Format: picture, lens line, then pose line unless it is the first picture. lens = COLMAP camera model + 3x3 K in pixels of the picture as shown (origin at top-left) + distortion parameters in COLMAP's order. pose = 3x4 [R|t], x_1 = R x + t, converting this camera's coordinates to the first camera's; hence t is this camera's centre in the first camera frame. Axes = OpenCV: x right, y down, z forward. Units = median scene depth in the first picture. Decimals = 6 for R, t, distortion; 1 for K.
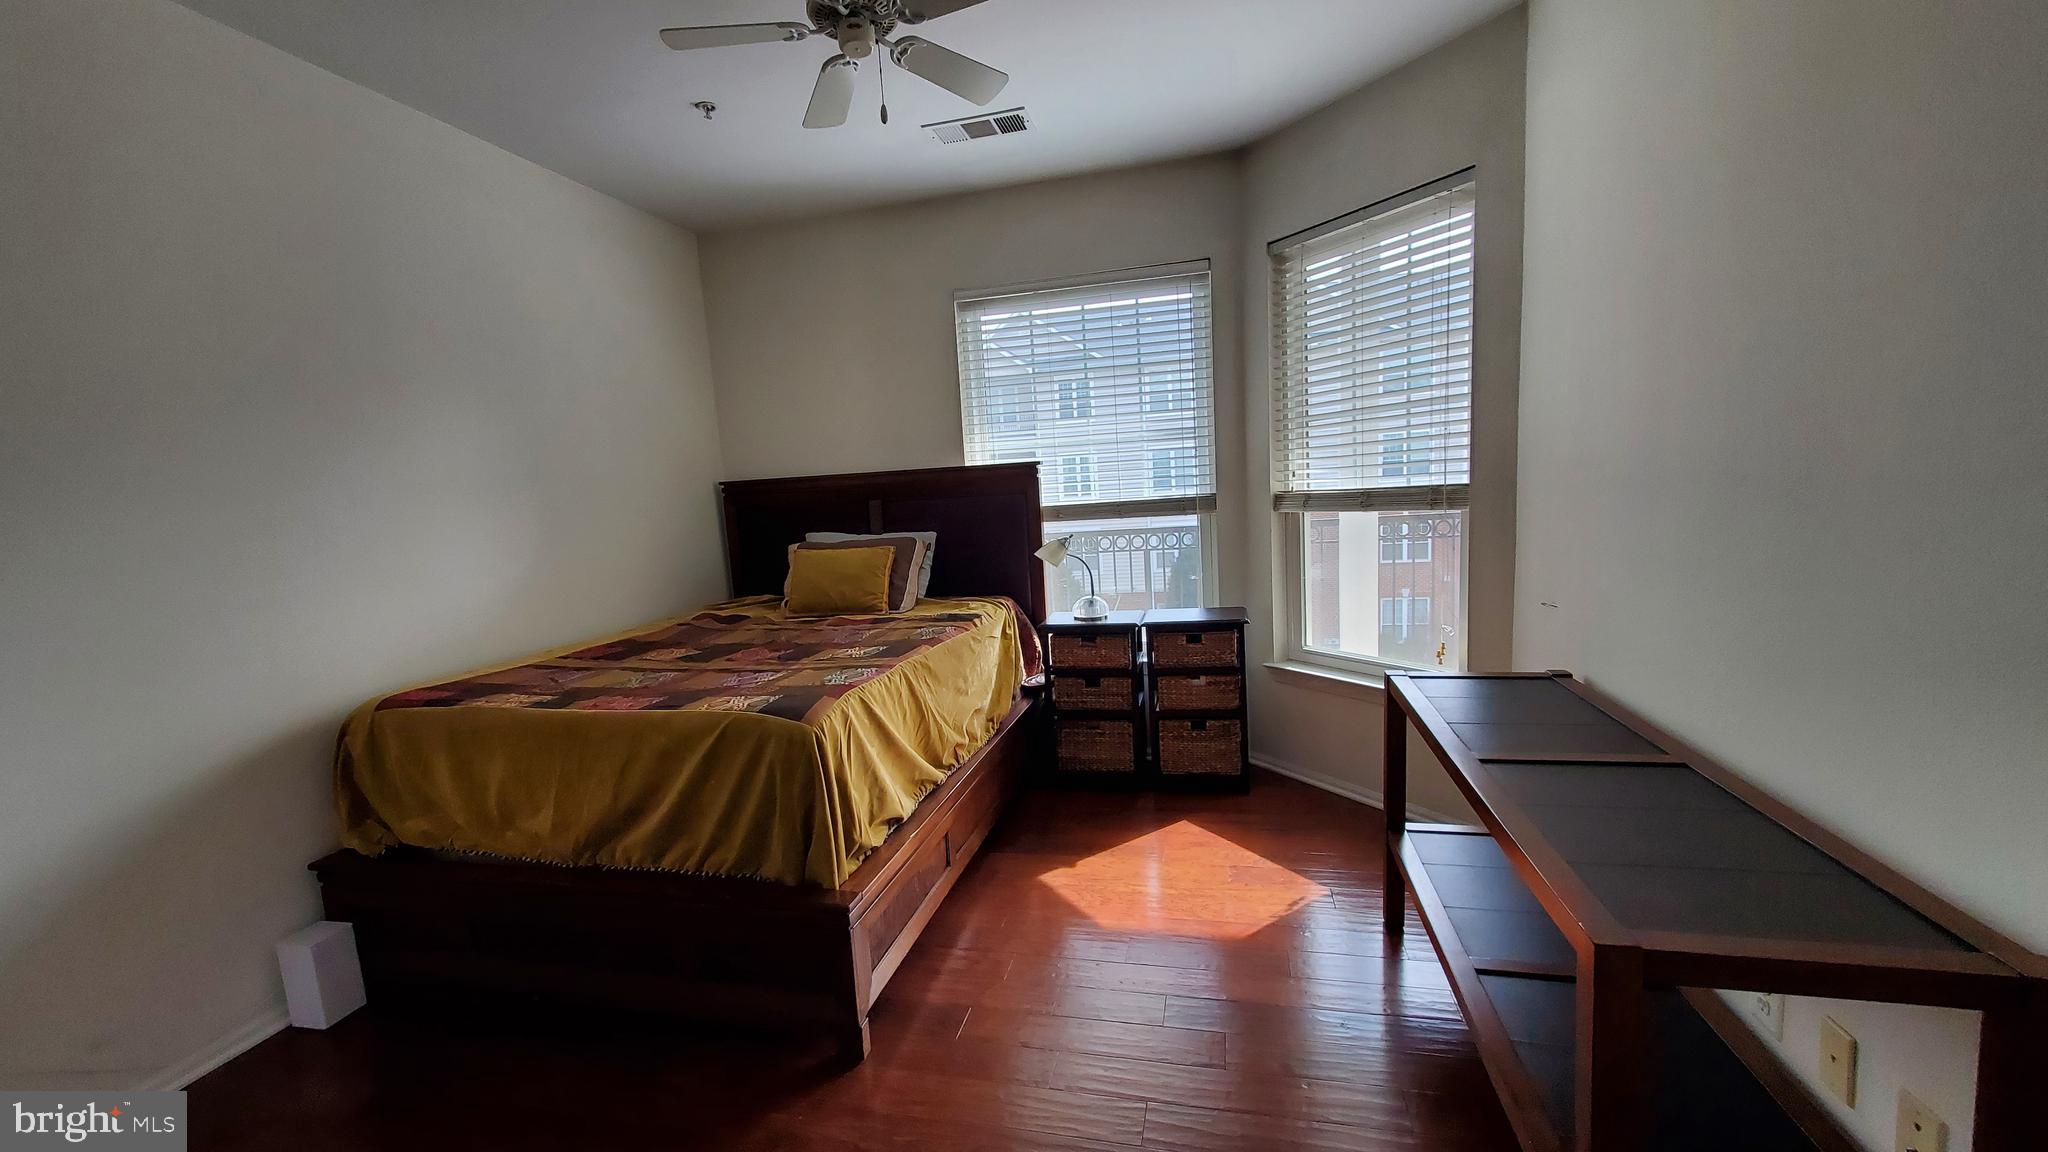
lens RADIAL K [[814.6, 0, 1025.1], [0, 814.6, 601.7], [0, 0, 1]] dist [0.006733, -0.000368]
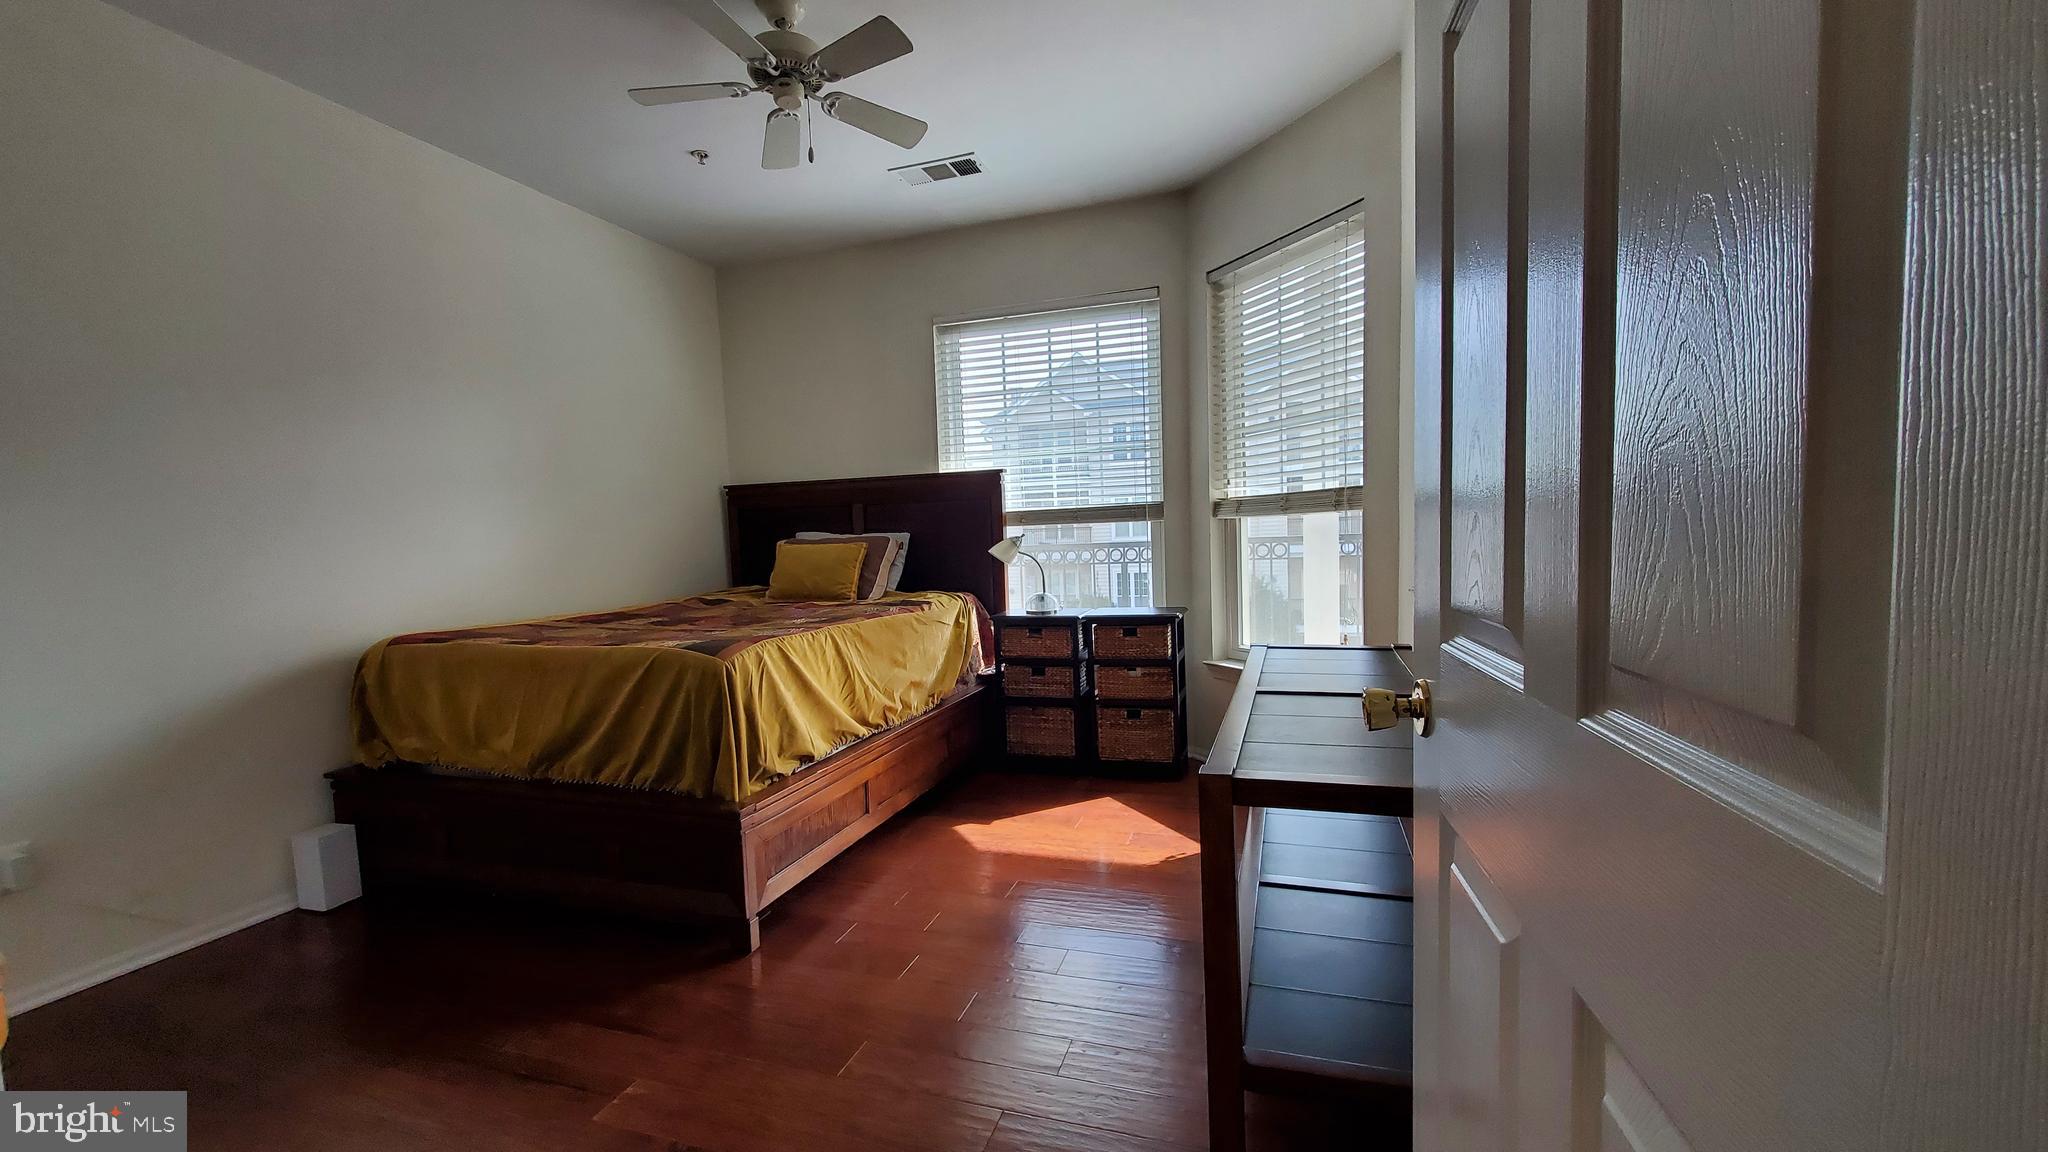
lens RADIAL K [[814.6, 0, 1025.1], [0, 814.6, 601.7], [0, 0, 1]] dist [0.006733, -0.000368]
pose [[0.996652, 0.030681, -0.075784, 0.150016], [-0.034652, 0.998064, -0.051645, 0.066120], [0.074052, 0.054098, 0.995786, -0.082637]]
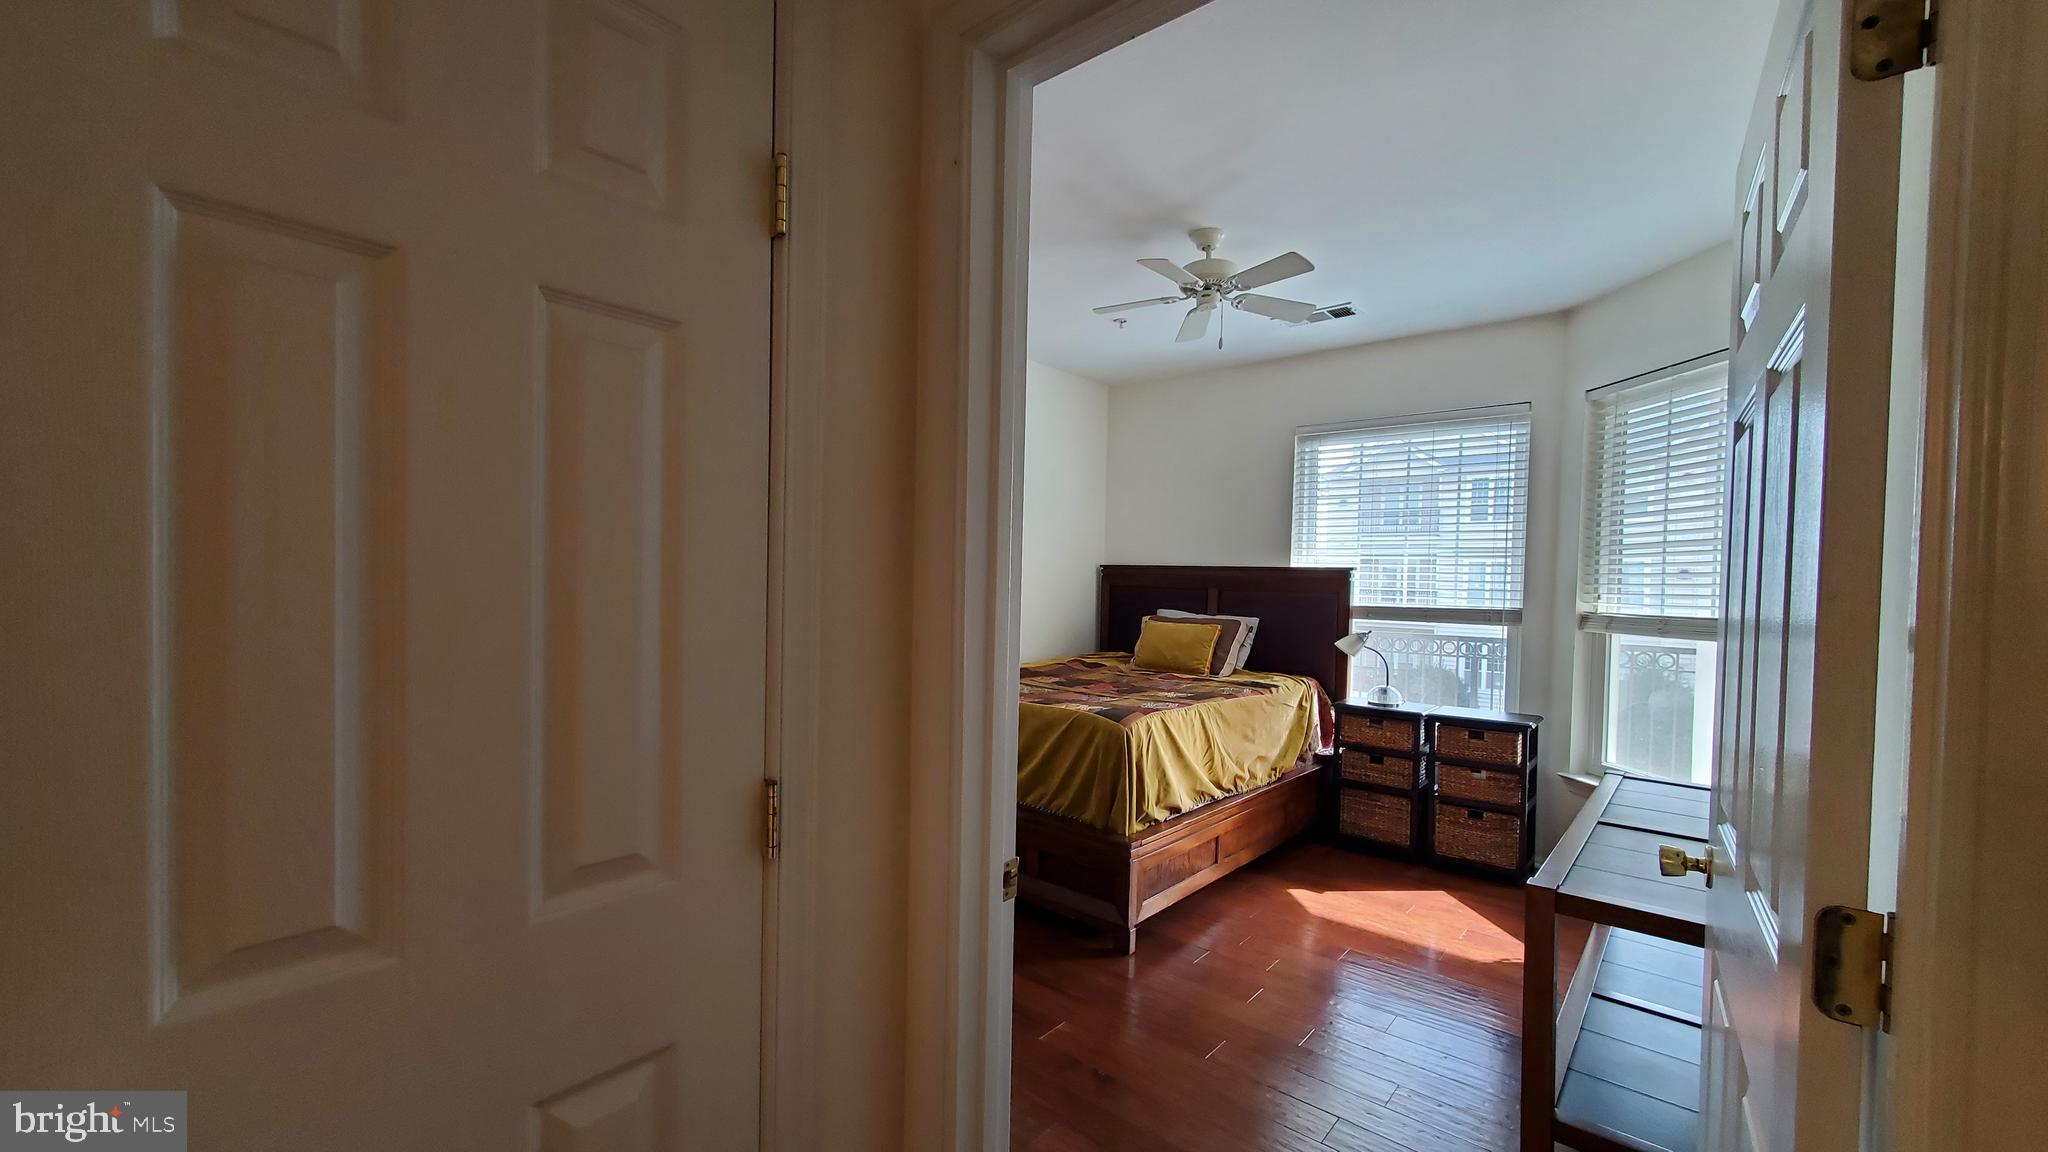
lens RADIAL K [[819.0, 0, 1021.6], [0, 819.0, 600.6], [0, 0, 1]] dist [0.010510, -0.000099]
pose [[0.890163, 0.092487, -0.446157, 0.138438], [-0.139439, 0.987499, -0.073500, 0.033530], [0.433782, 0.127639, 0.891931, -0.296748]]
